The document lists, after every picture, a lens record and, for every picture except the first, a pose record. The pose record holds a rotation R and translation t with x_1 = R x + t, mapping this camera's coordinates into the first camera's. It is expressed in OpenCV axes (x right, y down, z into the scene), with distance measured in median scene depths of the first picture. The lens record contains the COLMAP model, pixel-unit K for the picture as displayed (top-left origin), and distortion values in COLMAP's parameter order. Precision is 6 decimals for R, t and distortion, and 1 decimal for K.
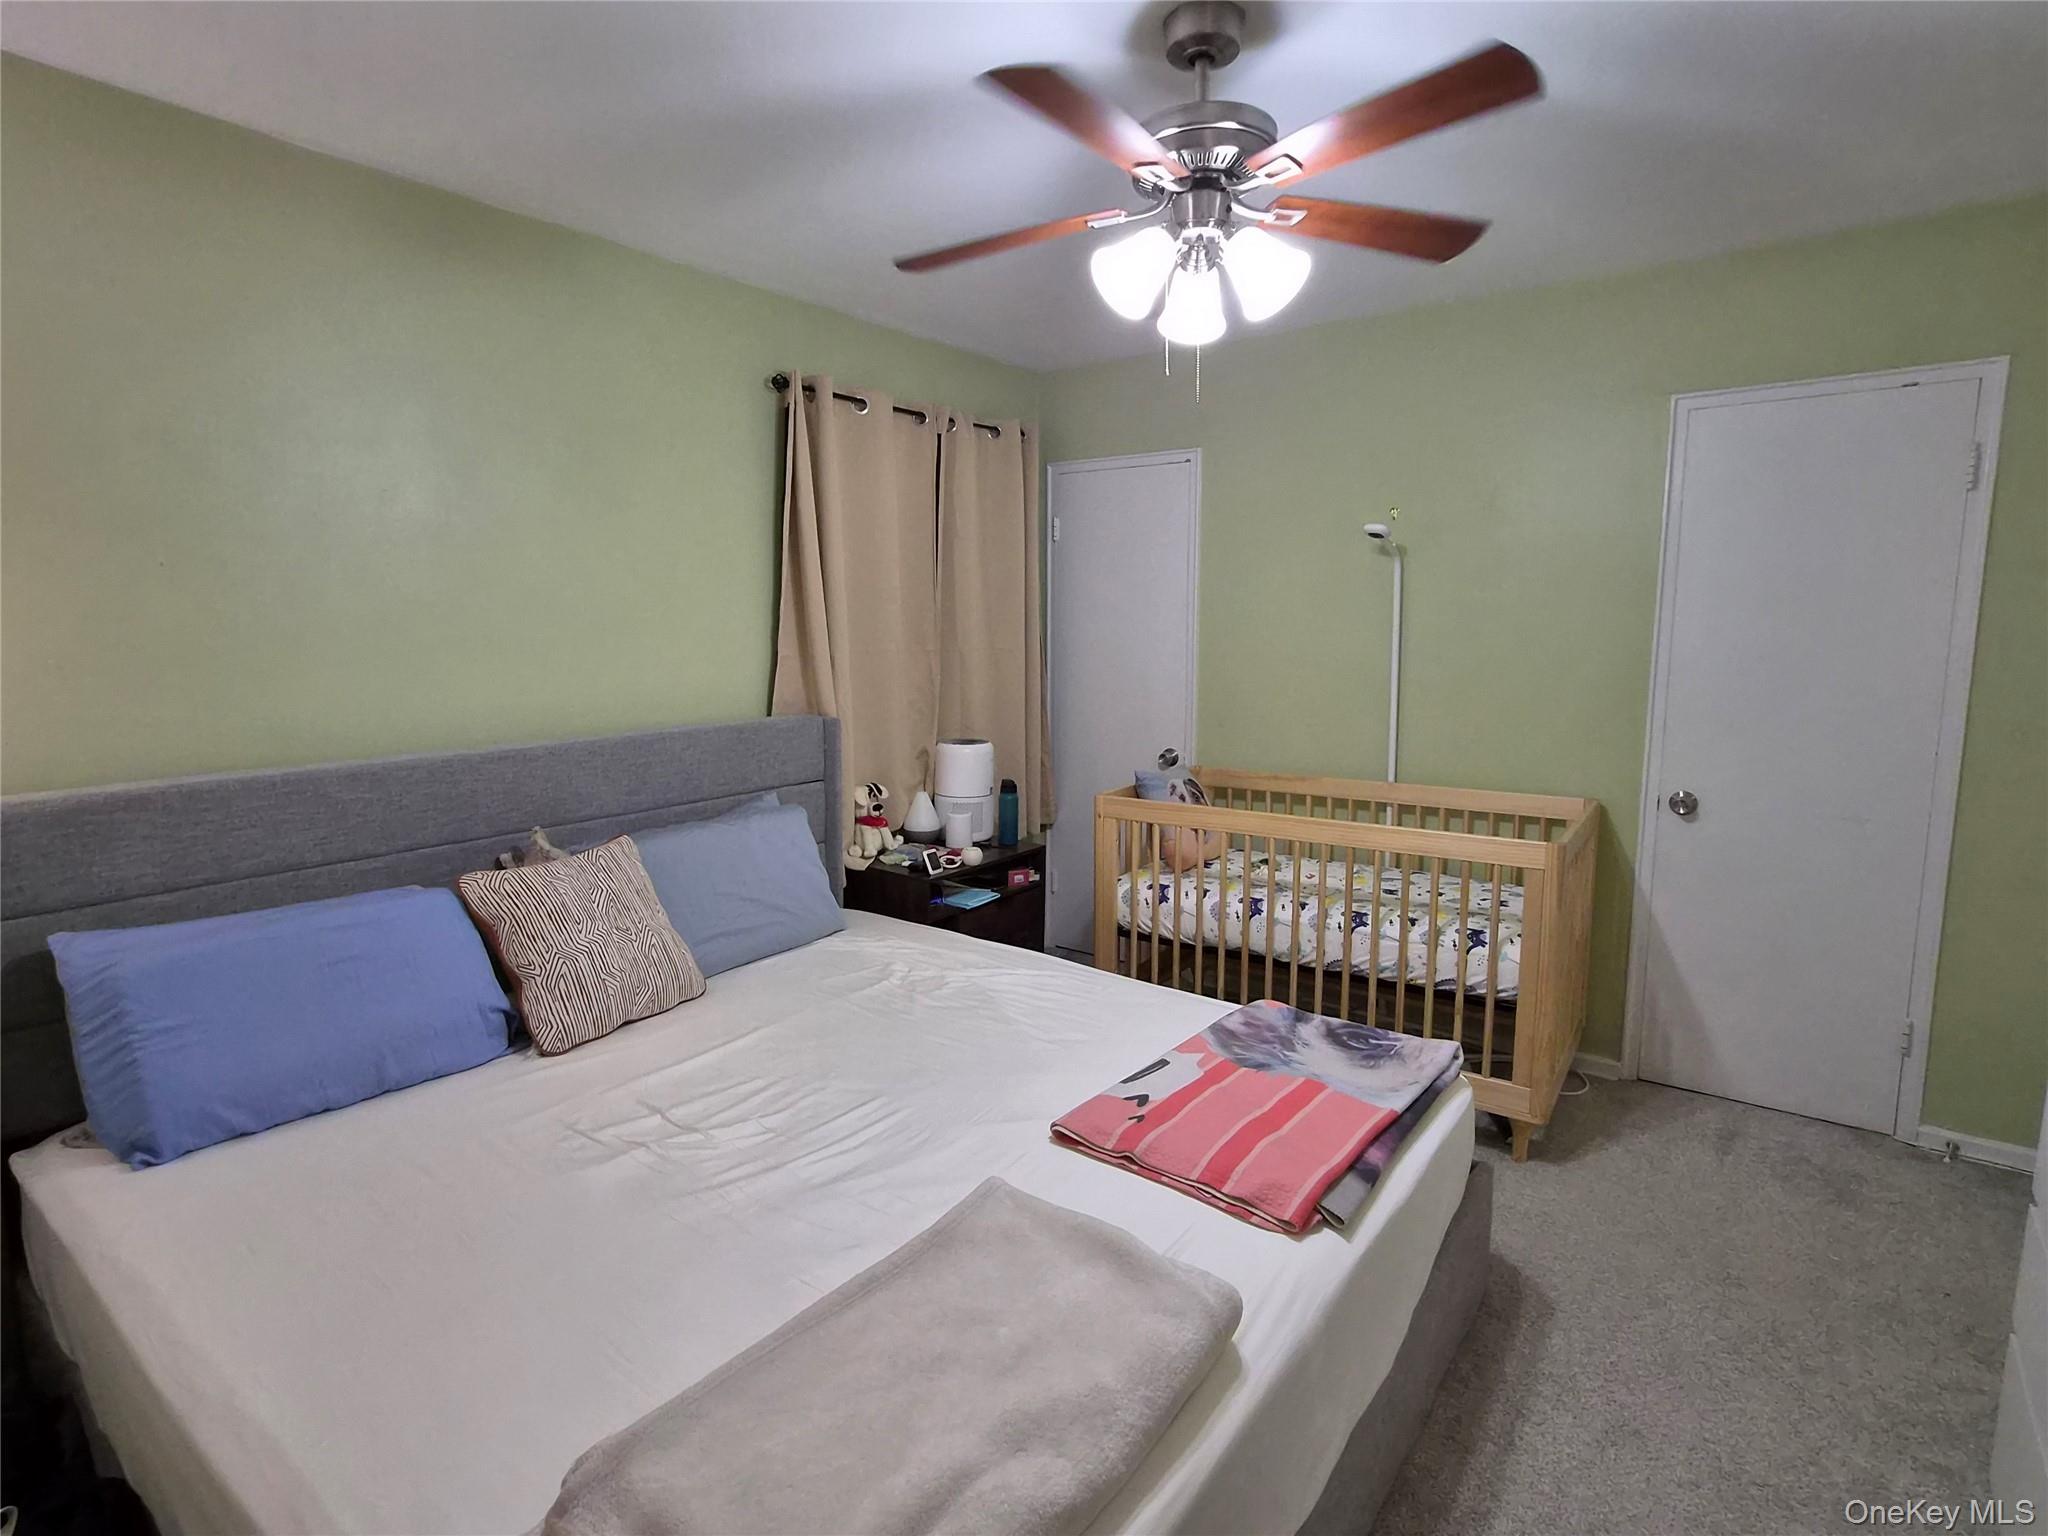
lens RADIAL K [[1049.5, 0, 1015.3], [0, 1049.5, 770.3], [0, 0, 1]] dist [0.010344, 0.001075]
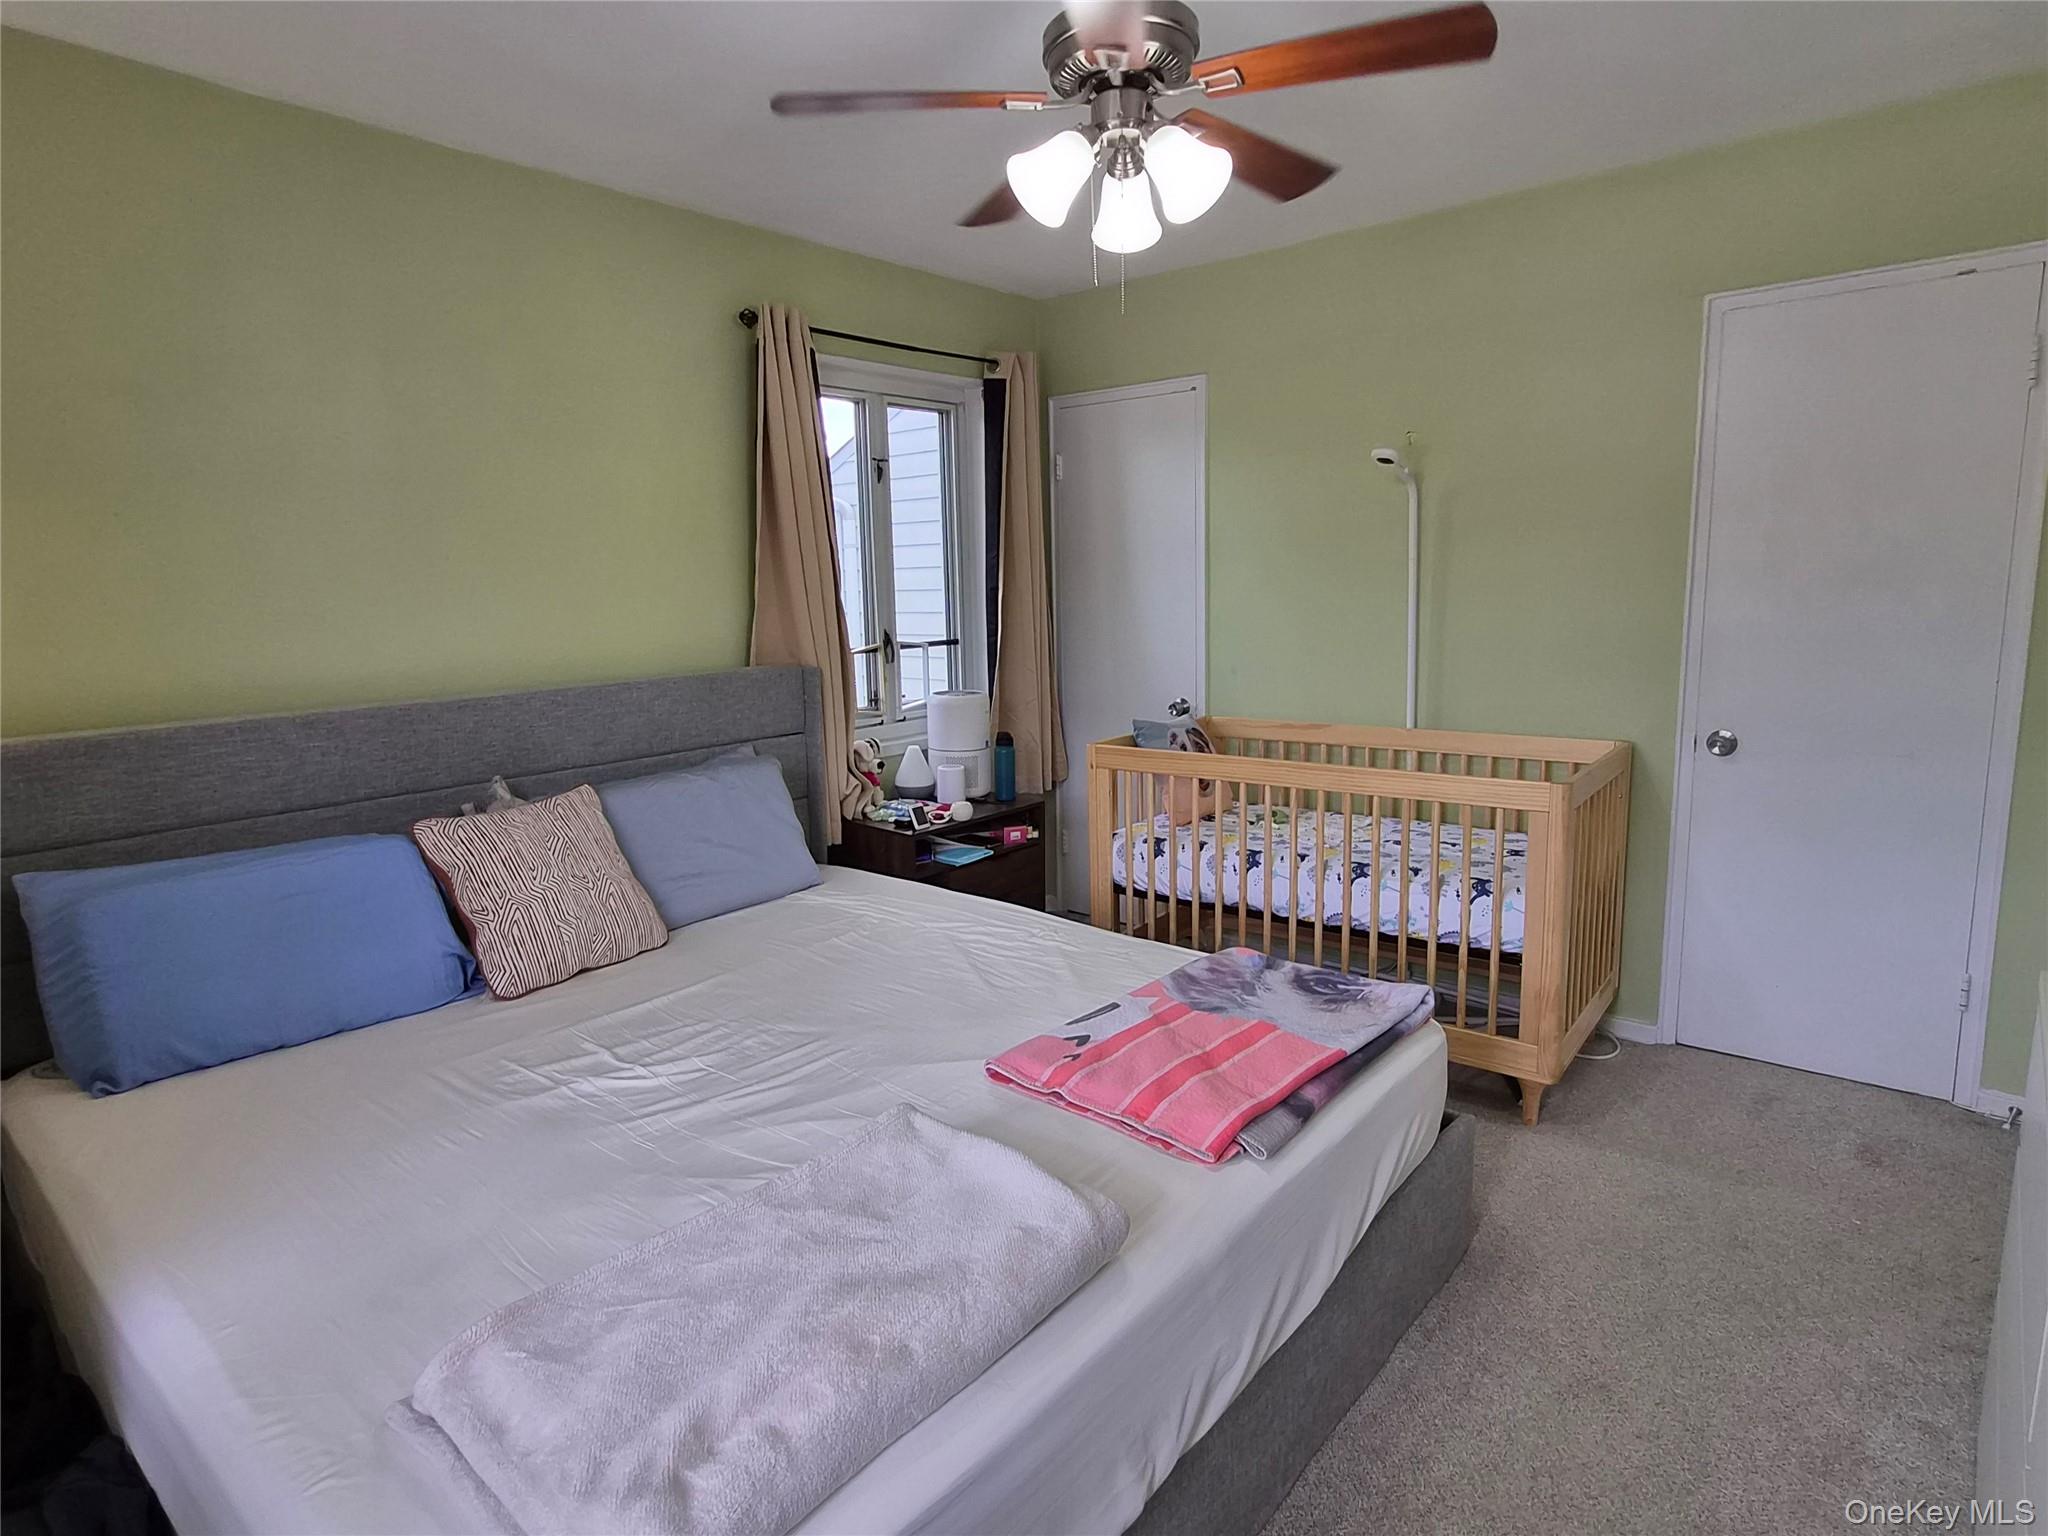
lens RADIAL K [[1132.8, 0, 1012.2], [0, 1132.8, 769.8], [0, 0, 1]] dist [0.004834, 0.006574]
pose [[0.998028, -0.011291, -0.061744, 0.107110], [0.012652, 0.999685, 0.021697, 0.034648], [0.061479, -0.022435, 0.997856, -0.039323]]
